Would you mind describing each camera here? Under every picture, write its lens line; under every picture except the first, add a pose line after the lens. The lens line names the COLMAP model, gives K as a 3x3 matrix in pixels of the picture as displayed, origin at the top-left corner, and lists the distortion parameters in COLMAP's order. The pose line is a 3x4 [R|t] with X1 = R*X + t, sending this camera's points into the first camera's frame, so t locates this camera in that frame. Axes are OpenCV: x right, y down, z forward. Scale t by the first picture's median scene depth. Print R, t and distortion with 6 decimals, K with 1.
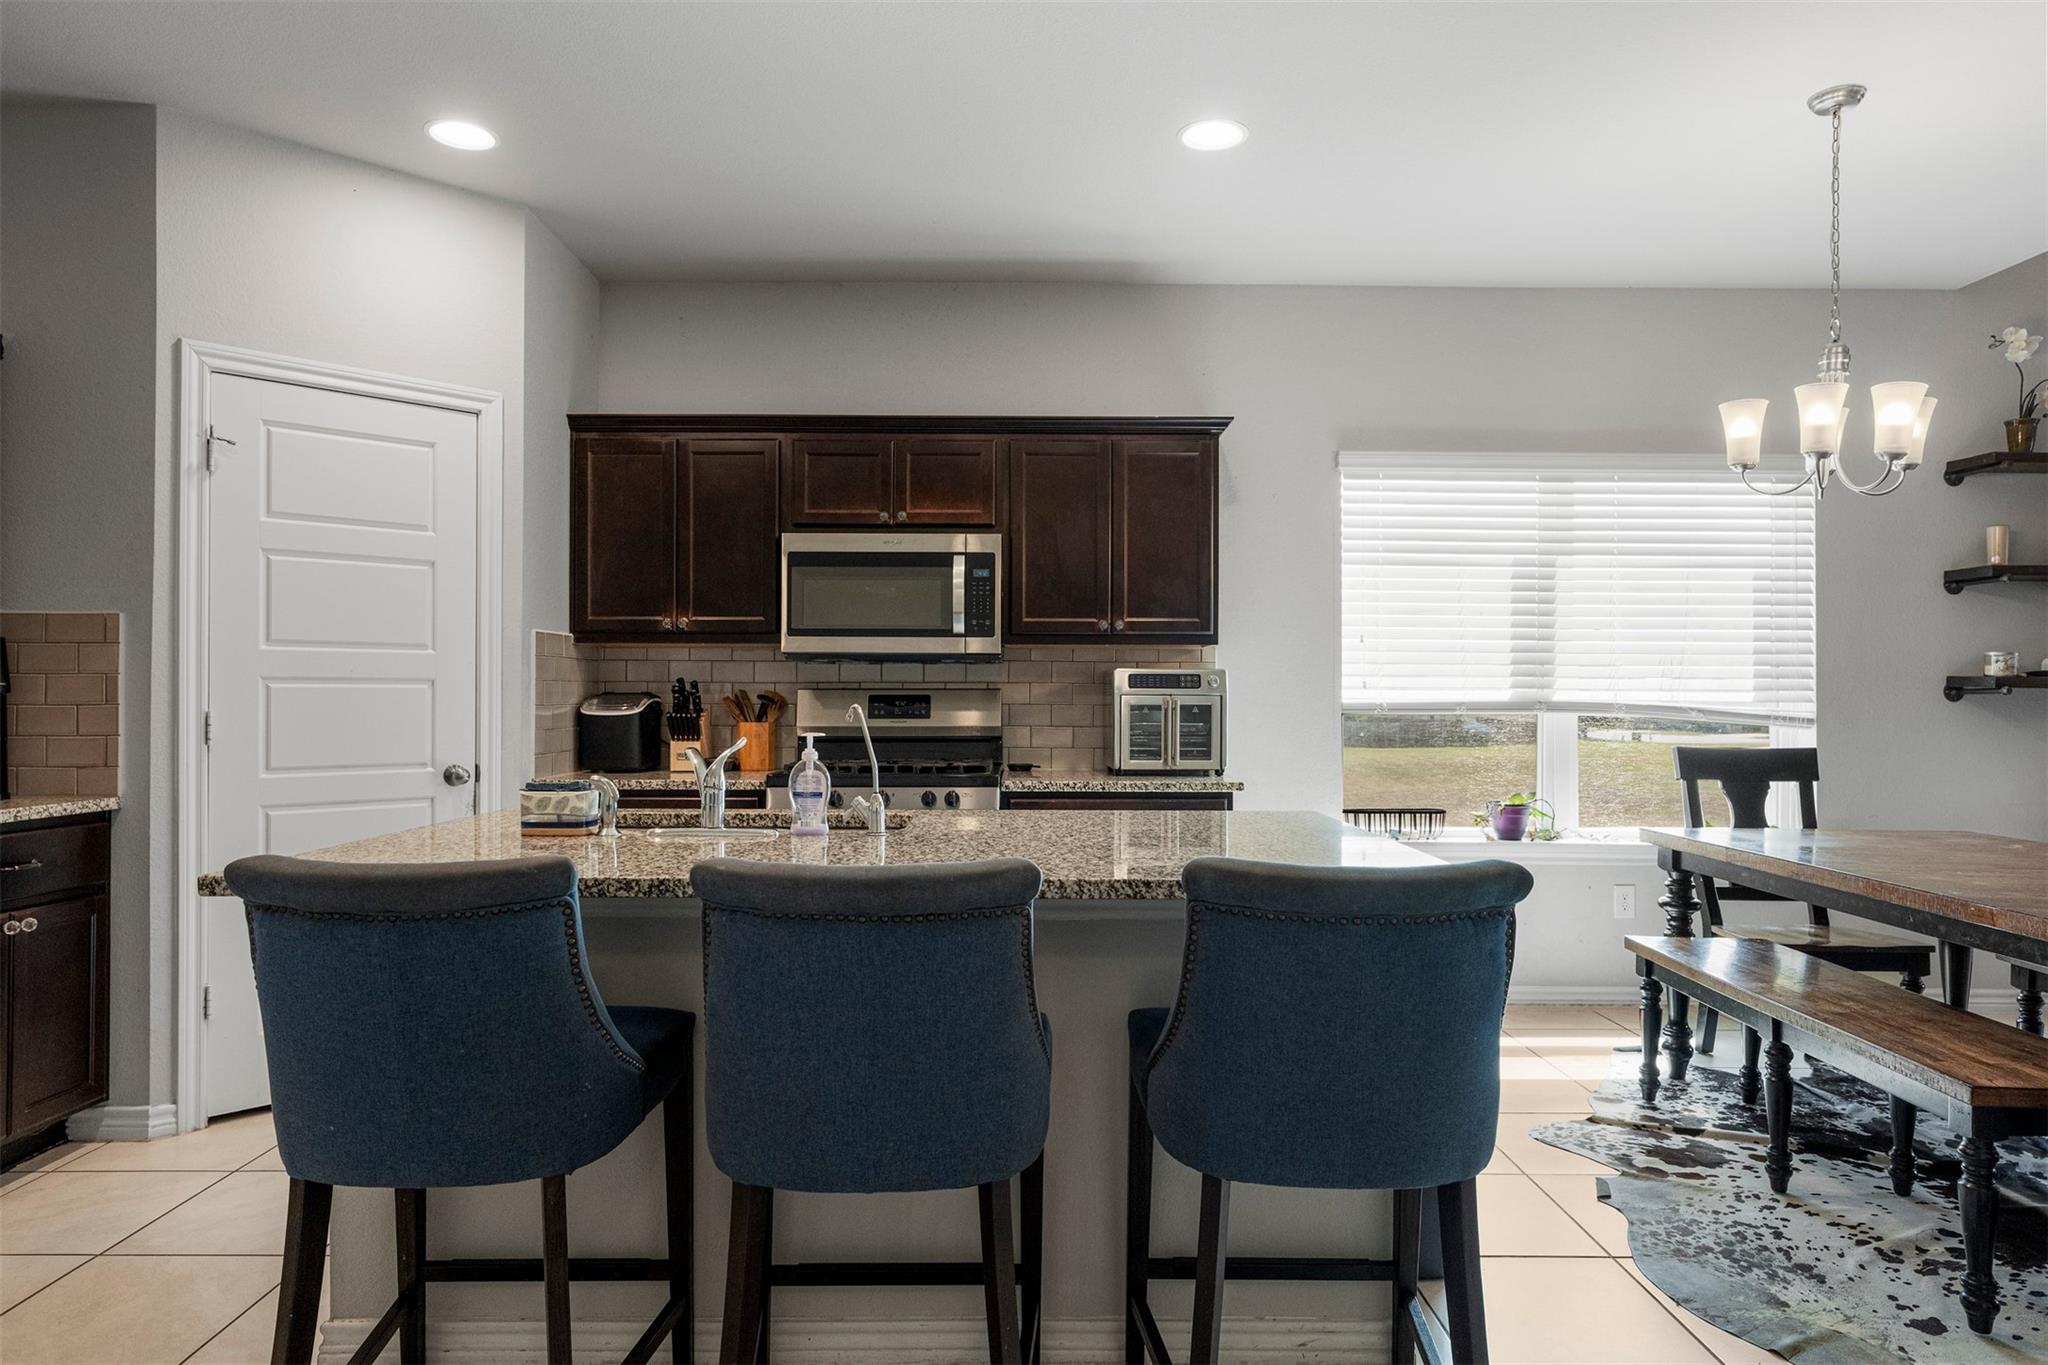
lens RADIAL K [[1246.1, 0, 1019.8], [0, 1246.1, 691.5], [0, 0, 1]] dist [-0.007329, 0.004709]
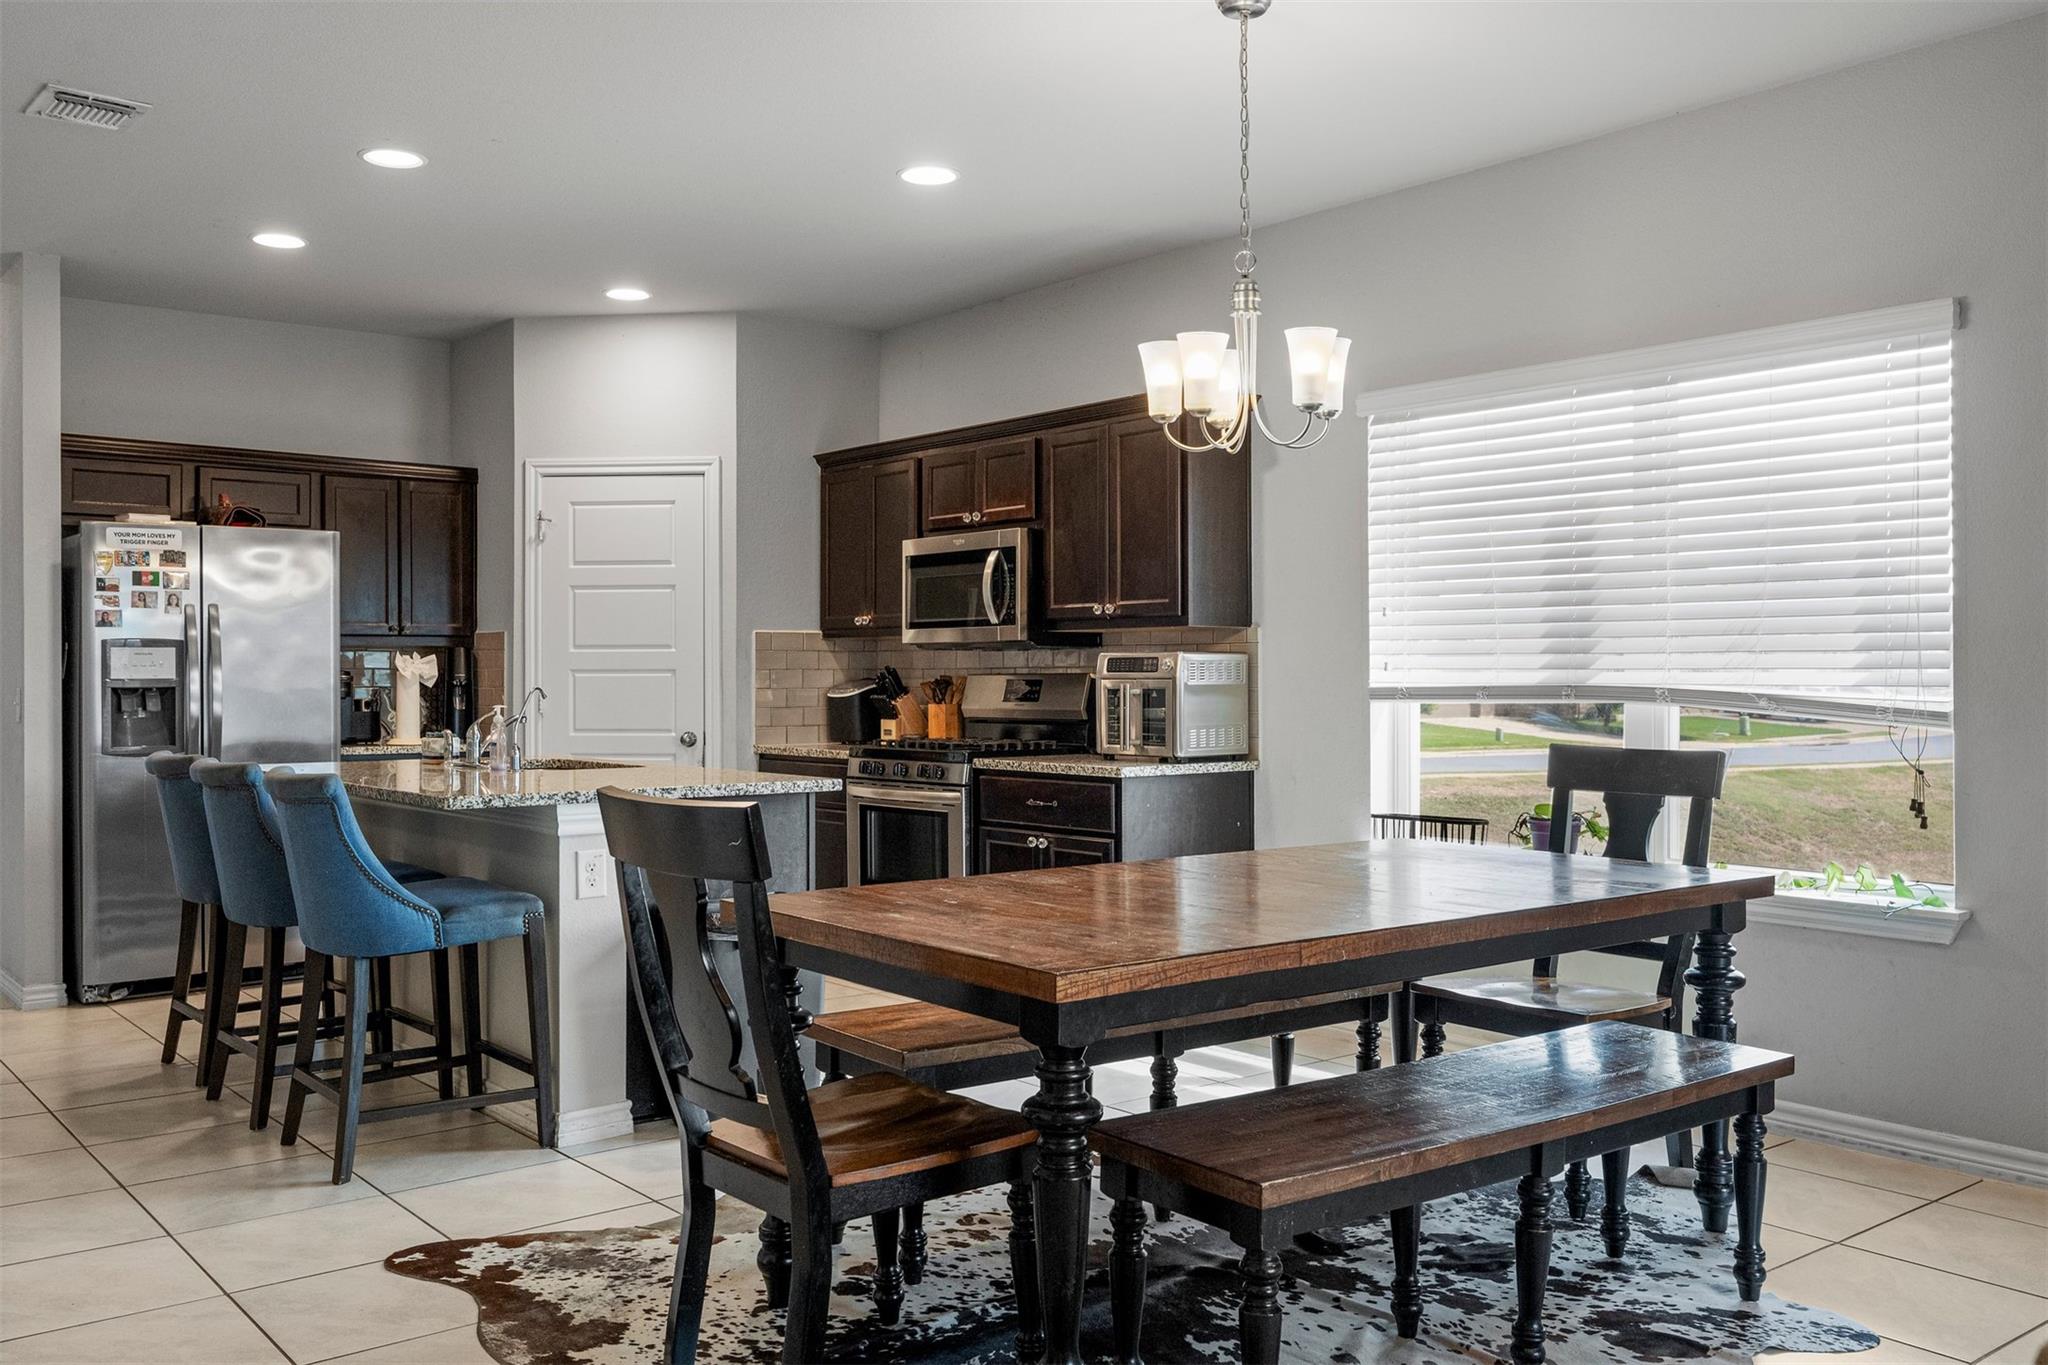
lens RADIAL K [[1720.7, 0, 1026.7], [0, 1720.7, 664.7], [0, 0, 1]] dist [0.009827, 0.002798]
pose [[0.627882, -0.009838, -0.778247, 1.126666], [0.005059, 0.999951, -0.008559, 0.002709], [0.778292, 0.001437, 0.627900, 0.082952]]
